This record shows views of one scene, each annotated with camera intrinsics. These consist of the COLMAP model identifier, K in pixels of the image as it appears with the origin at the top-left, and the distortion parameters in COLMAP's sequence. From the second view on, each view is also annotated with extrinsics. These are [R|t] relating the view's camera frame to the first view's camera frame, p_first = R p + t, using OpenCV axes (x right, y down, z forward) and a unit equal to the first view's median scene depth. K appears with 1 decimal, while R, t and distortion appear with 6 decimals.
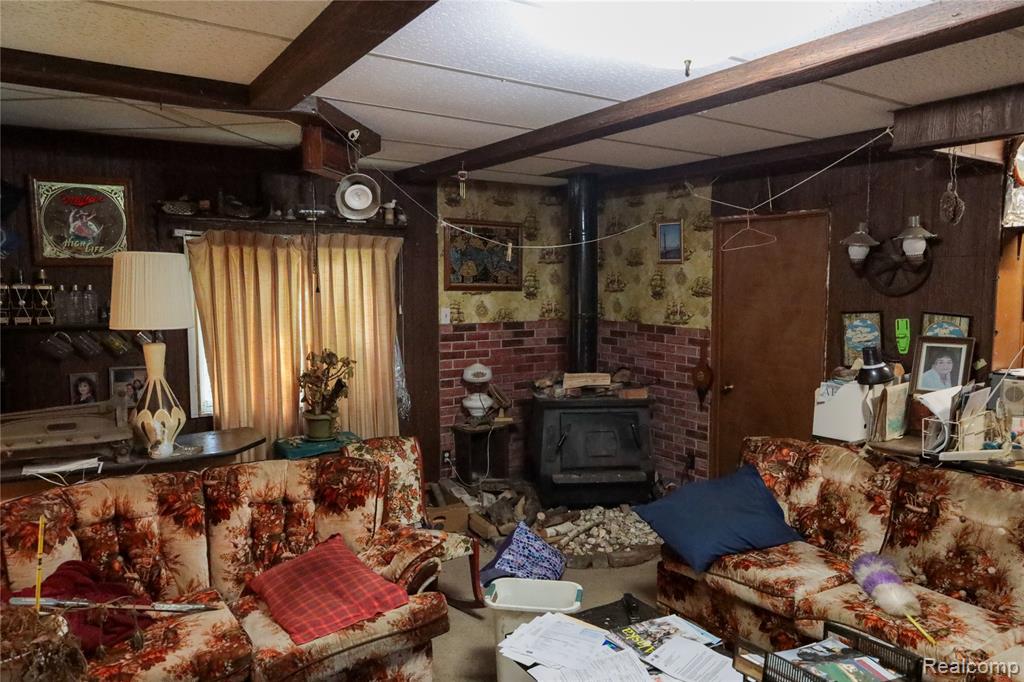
lens RADIAL K [[698.3, 0, 510.7], [0, 698.3, 341.3], [0, 0, 1]] dist [-0.007272, -0.005487]
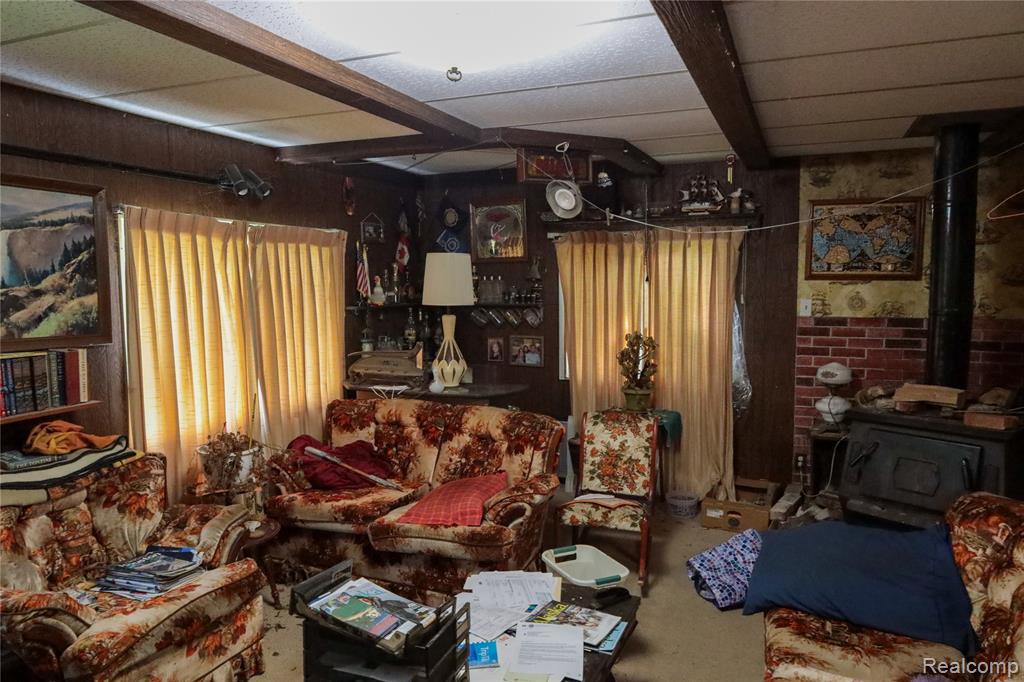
lens RADIAL K [[698.3, 0, 509.3], [0, 698.3, 344.1], [0, 0, 1]] dist [-0.007272, -0.005487]
pose [[0.559949, 0.072653, -0.825335, 0.512576], [-0.061227, 0.997053, 0.046230, -0.007989], [0.826262, 0.024646, 0.562747, 0.187050]]
